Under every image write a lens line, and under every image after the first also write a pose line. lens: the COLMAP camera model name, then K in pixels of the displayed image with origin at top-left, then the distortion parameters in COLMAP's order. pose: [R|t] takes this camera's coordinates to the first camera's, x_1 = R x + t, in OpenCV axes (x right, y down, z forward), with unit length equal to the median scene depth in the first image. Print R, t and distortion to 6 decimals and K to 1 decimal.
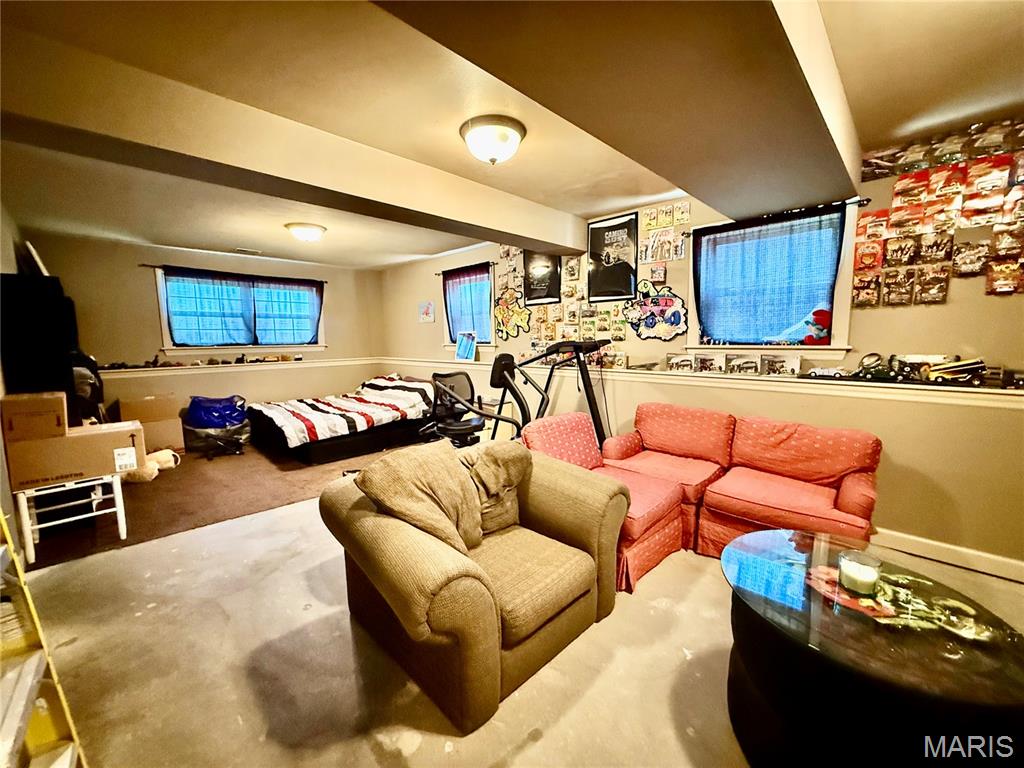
lens RADIAL K [[407.4, 0, 511.7], [0, 407.4, 385.2], [0, 0, 1]] dist [0.000322, 0.000494]
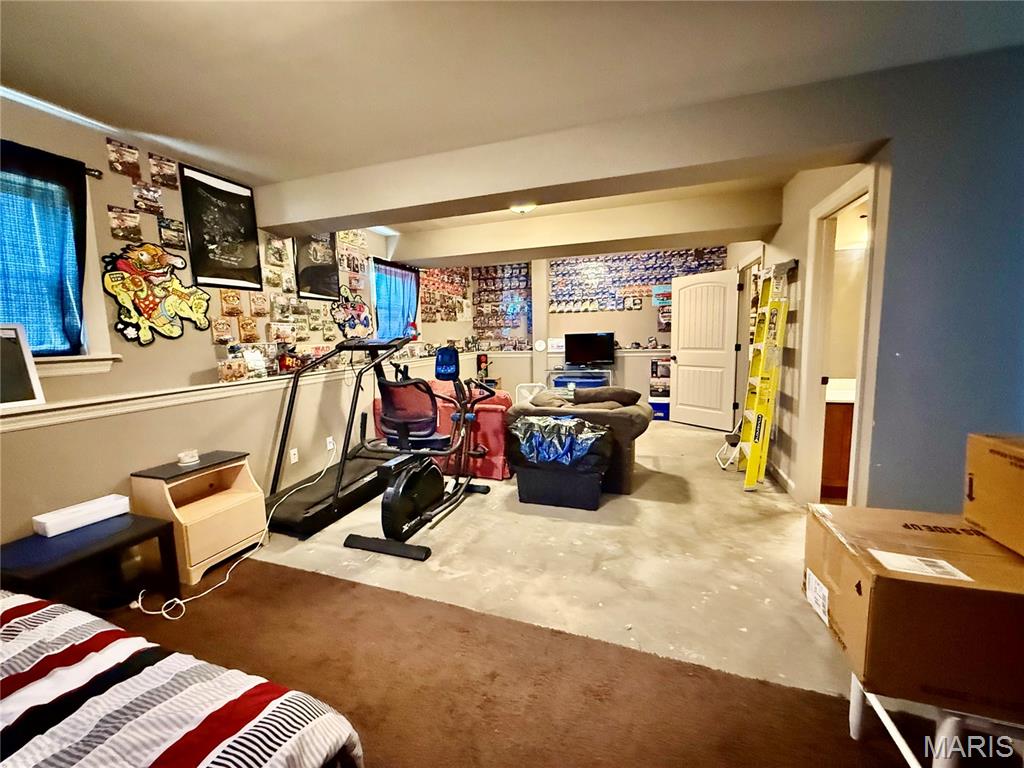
lens RADIAL K [[407.4, 0, 510.4], [0, 407.4, 379.1], [0, 0, 1]] dist [0.000322, 0.000494]
pose [[-0.435105, -0.075941, 0.897171, -0.826698], [0.135318, 0.979604, 0.148544, -0.105099], [-0.890153, 0.186035, -0.415955, 1.034228]]
